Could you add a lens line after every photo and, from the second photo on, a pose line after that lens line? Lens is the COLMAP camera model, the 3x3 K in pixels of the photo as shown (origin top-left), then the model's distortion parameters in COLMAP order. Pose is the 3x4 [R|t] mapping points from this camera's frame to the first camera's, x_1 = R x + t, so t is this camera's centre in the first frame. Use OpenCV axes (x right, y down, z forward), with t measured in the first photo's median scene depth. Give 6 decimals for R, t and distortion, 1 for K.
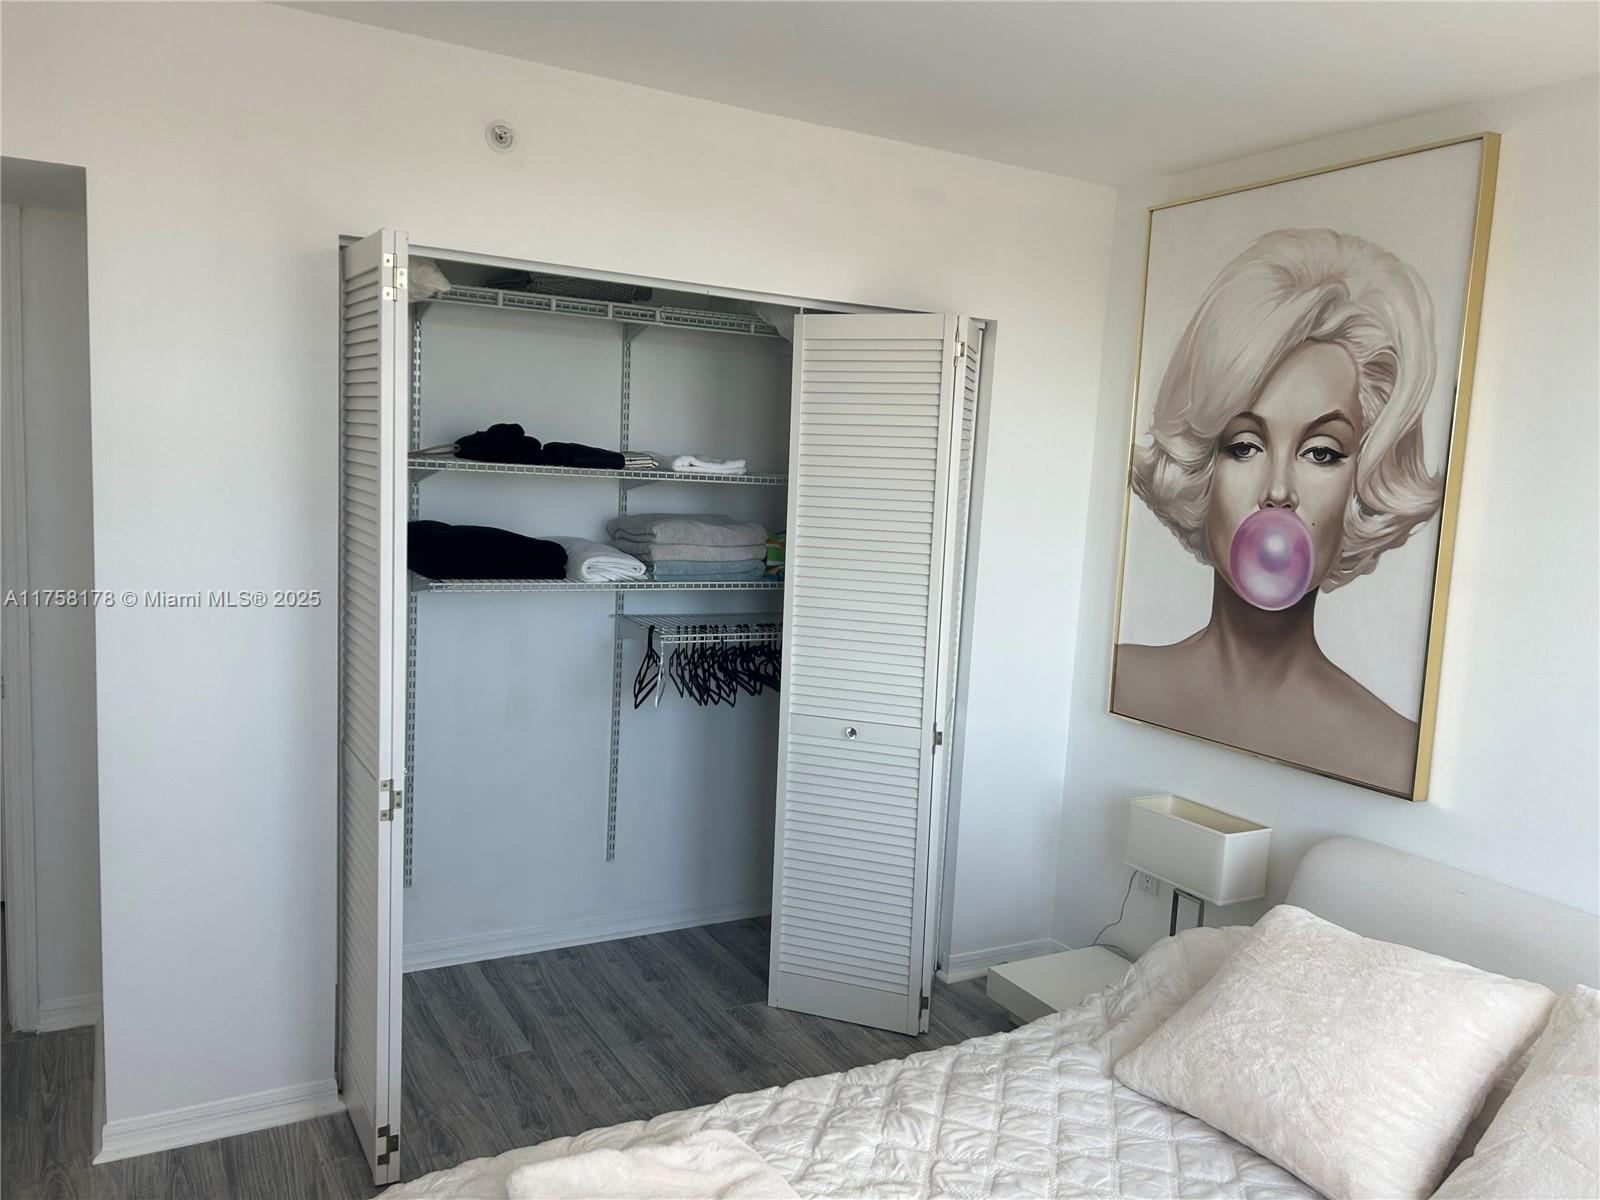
lens RADIAL K [[1237.2, 0, 794.9], [0, 1237.2, 608.3], [0, 0, 1]] dist [0.080925, -0.077846]
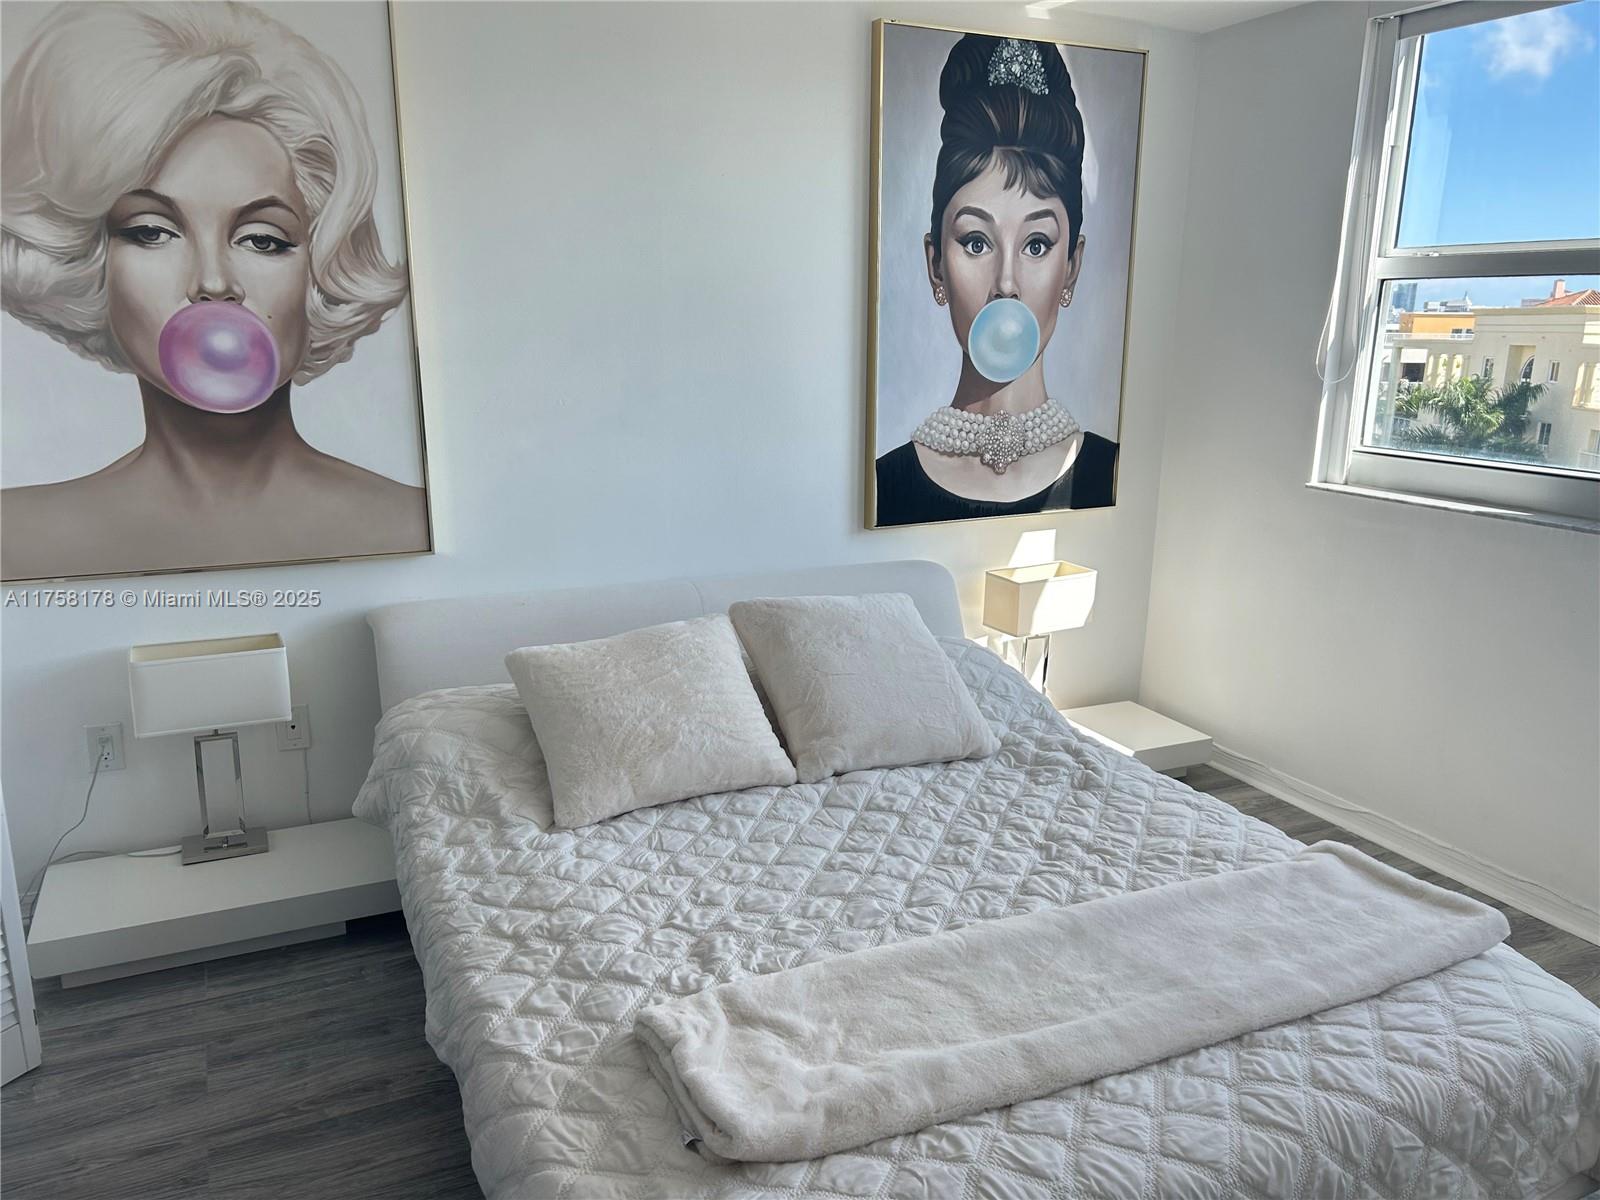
lens RADIAL K [[1237.2, 0, 794.9], [0, 1237.2, 608.3], [0, 0, 1]] dist [0.080925, -0.077846]
pose [[0.063484, -0.286519, 0.955969, -0.571010], [0.106787, 0.954352, 0.278942, -0.080540], [-0.992253, 0.084376, 0.091183, 0.528904]]
